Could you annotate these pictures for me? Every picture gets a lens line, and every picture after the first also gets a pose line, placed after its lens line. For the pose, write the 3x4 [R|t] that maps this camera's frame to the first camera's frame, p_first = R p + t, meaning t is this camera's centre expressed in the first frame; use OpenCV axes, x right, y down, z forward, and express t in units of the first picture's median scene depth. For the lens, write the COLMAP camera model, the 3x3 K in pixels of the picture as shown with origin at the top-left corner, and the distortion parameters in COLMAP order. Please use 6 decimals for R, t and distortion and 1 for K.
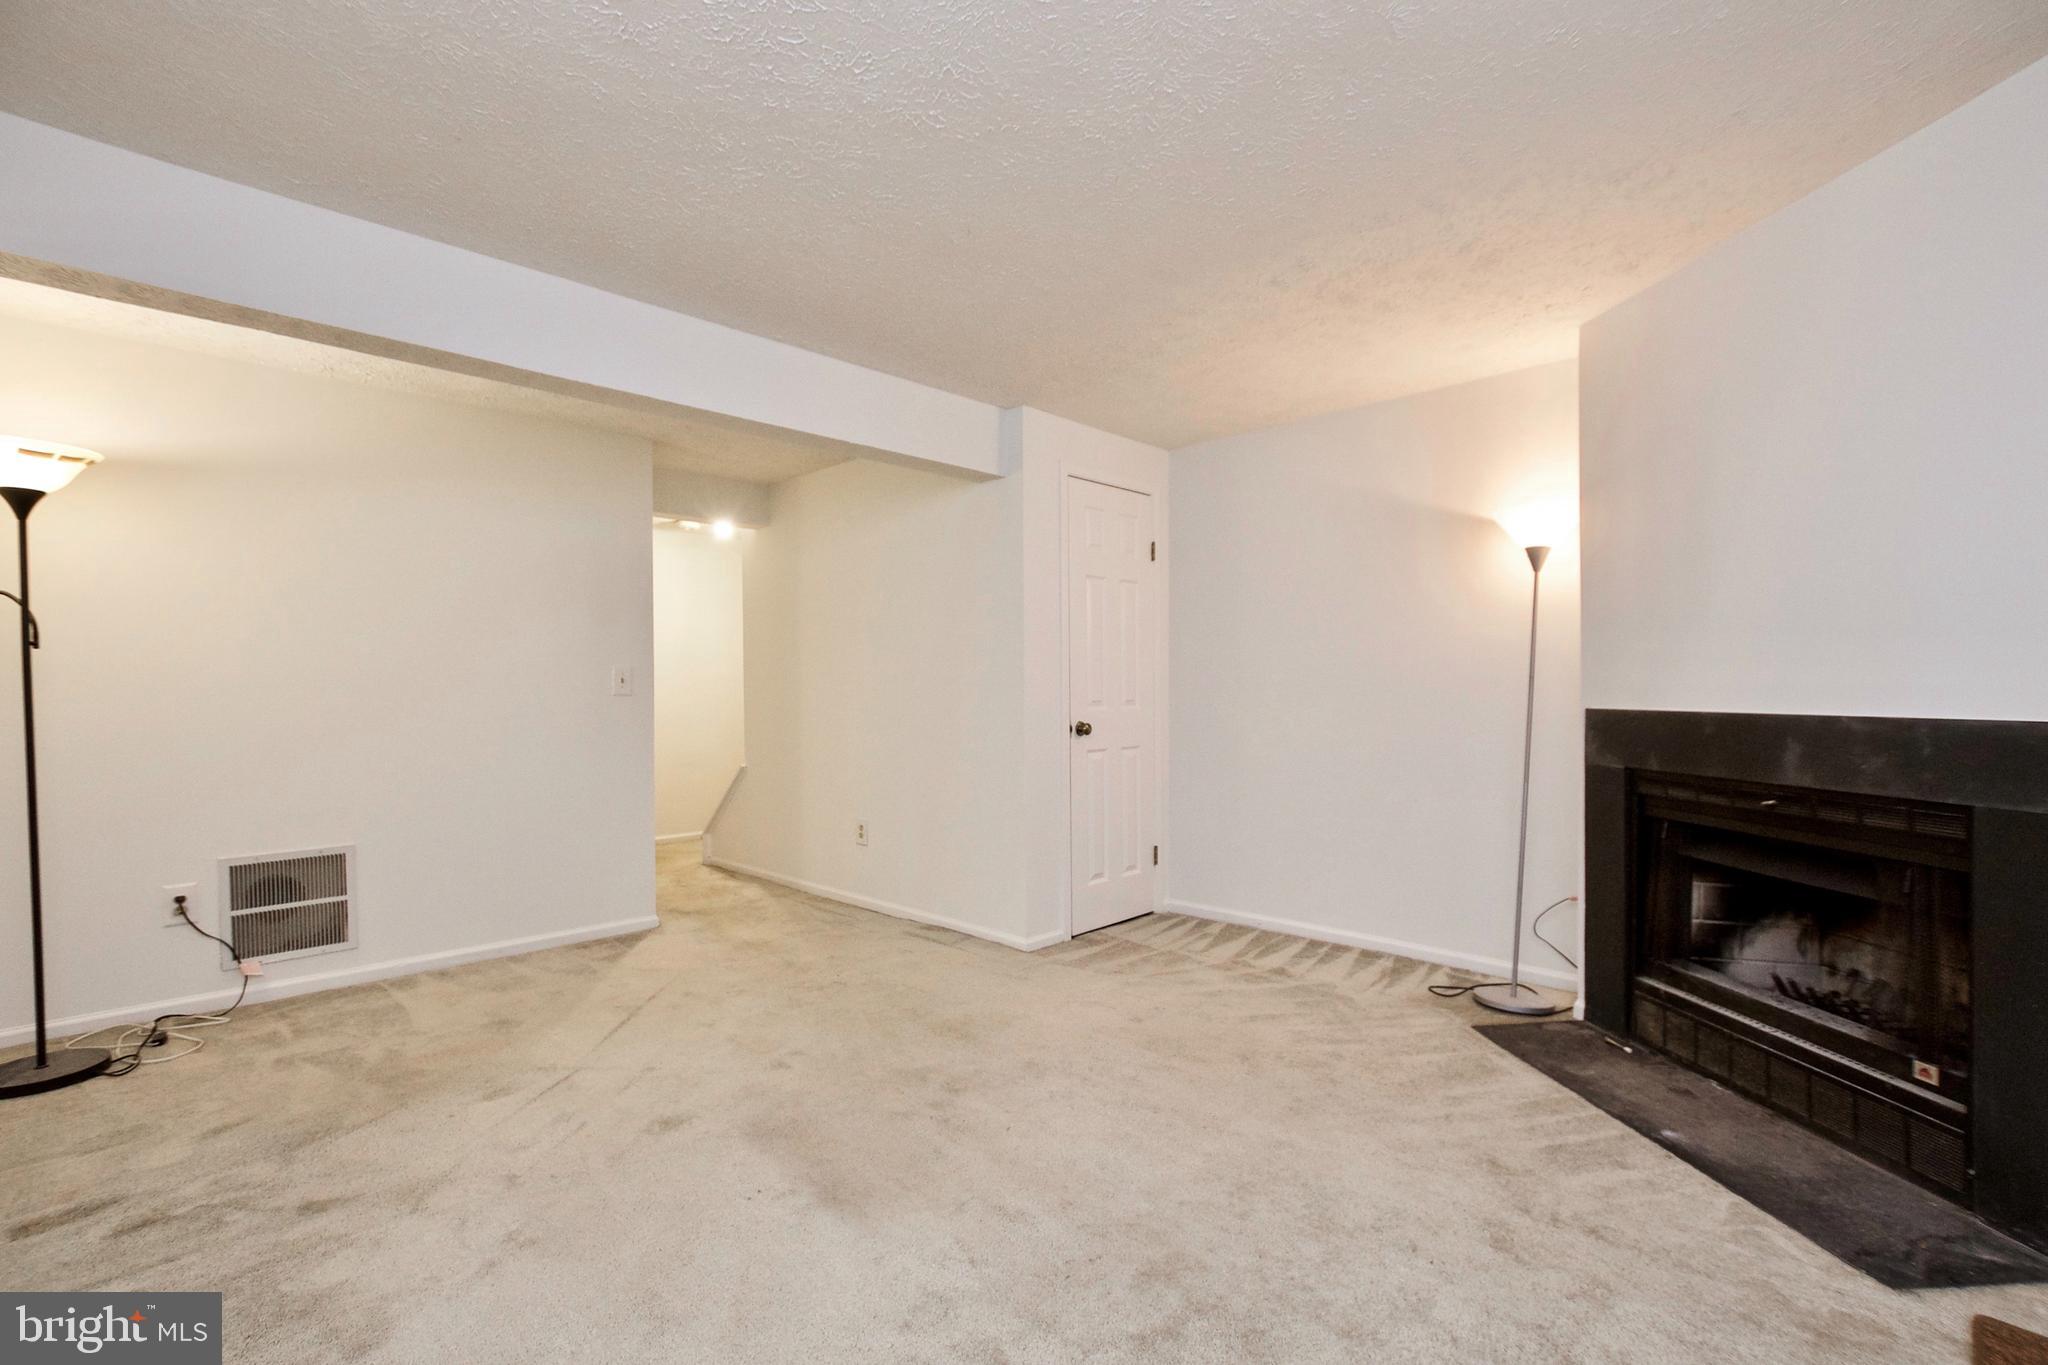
lens RADIAL K [[895.8, 0, 1026.9], [0, 895.8, 700.0], [0, 0, 1]] dist [-0.021138, 0.000456]
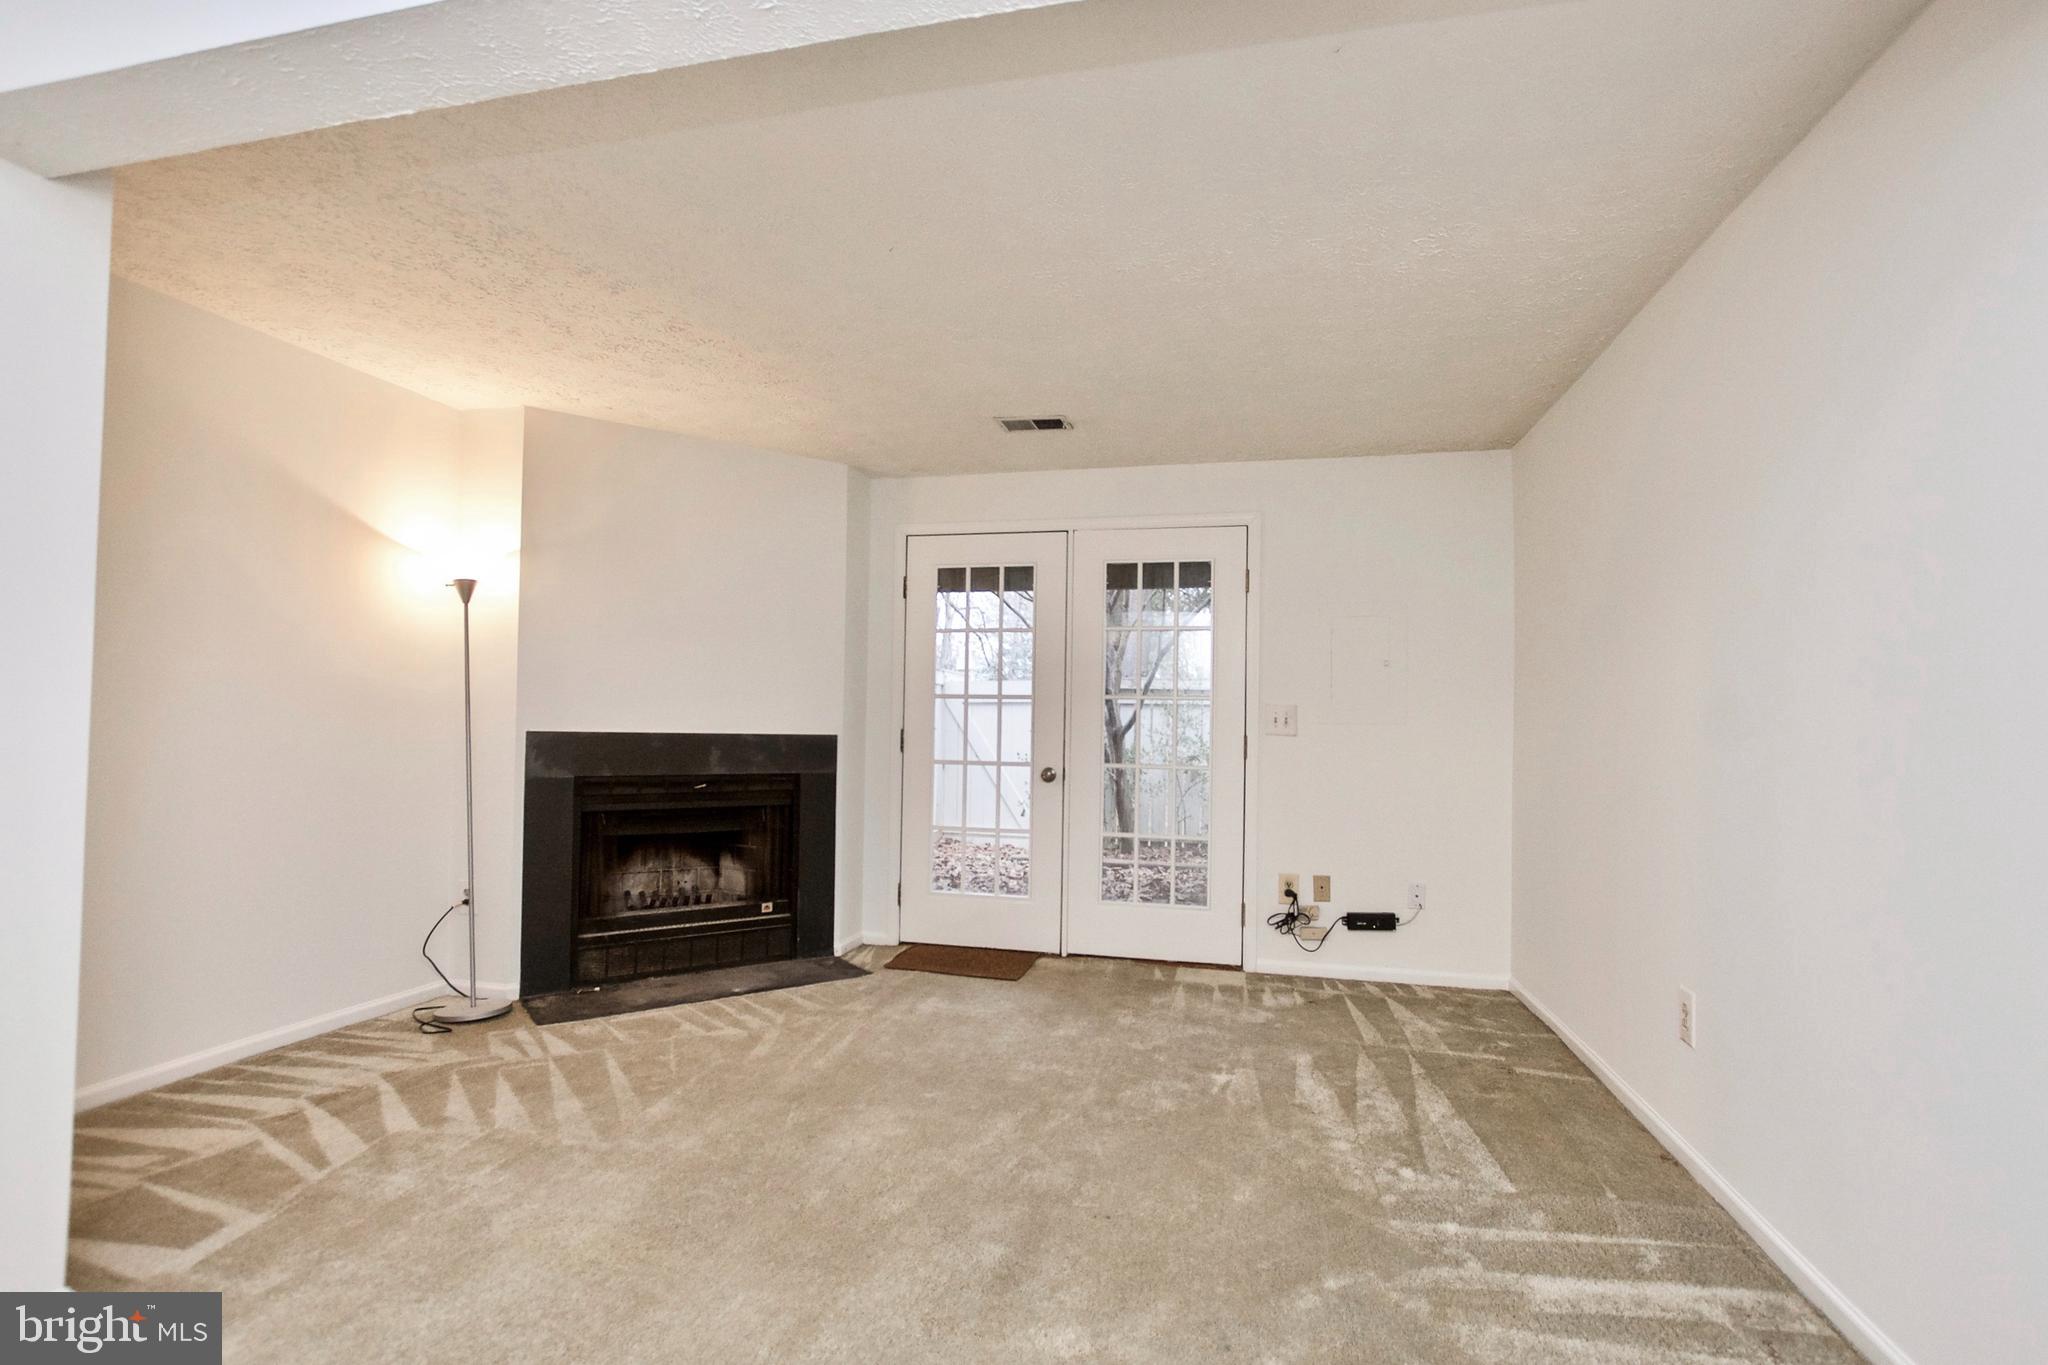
lens RADIAL K [[895.8, 0, 1026.9], [0, 895.8, 700.0], [0, 0, 1]] dist [-0.021138, 0.000456]
pose [[-0.517688, 0.017149, 0.855397, -0.854484], [-0.014808, 0.999470, -0.028999, -0.006705], [-0.855441, -0.027679, -0.517160, 1.236926]]
